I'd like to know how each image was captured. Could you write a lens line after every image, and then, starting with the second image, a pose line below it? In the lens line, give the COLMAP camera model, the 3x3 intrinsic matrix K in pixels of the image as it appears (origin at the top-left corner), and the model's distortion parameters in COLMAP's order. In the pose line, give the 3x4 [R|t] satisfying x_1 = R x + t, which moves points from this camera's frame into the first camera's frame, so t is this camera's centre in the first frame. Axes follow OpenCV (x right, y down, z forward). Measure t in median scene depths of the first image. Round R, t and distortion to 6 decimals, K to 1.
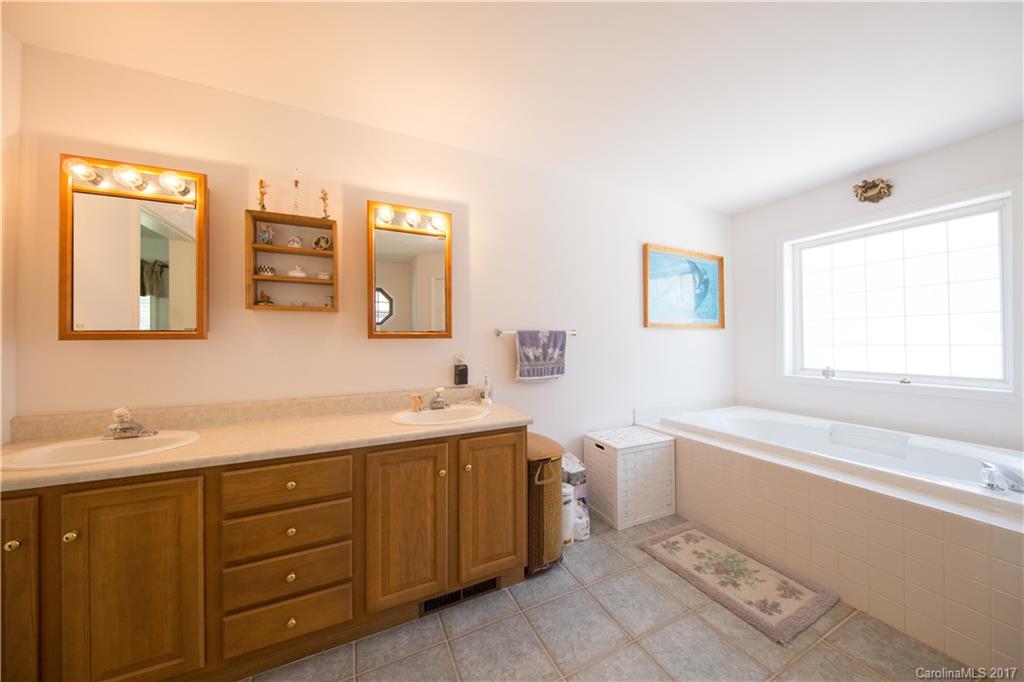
lens RADIAL K [[347.9, 0, 513.0], [0, 347.9, 339.4], [0, 0, 1]] dist [-0.002143, -0.000226]
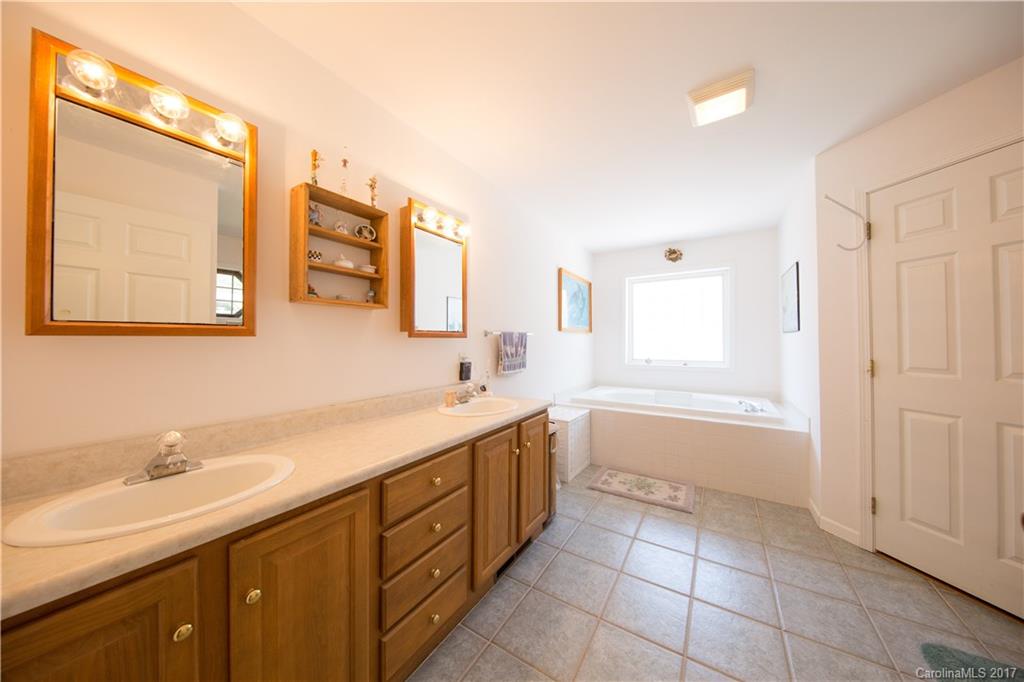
lens RADIAL K [[327.8, 0, 512.0], [0, 327.8, 341.0], [0, 0, 1]] dist [0.000393, -0.000020]
pose [[0.847458, 0.004845, 0.530840, -0.636789], [-0.006049, 0.999982, 0.000530, 0.005314], [-0.530827, -0.003661, 0.847472, 0.051614]]
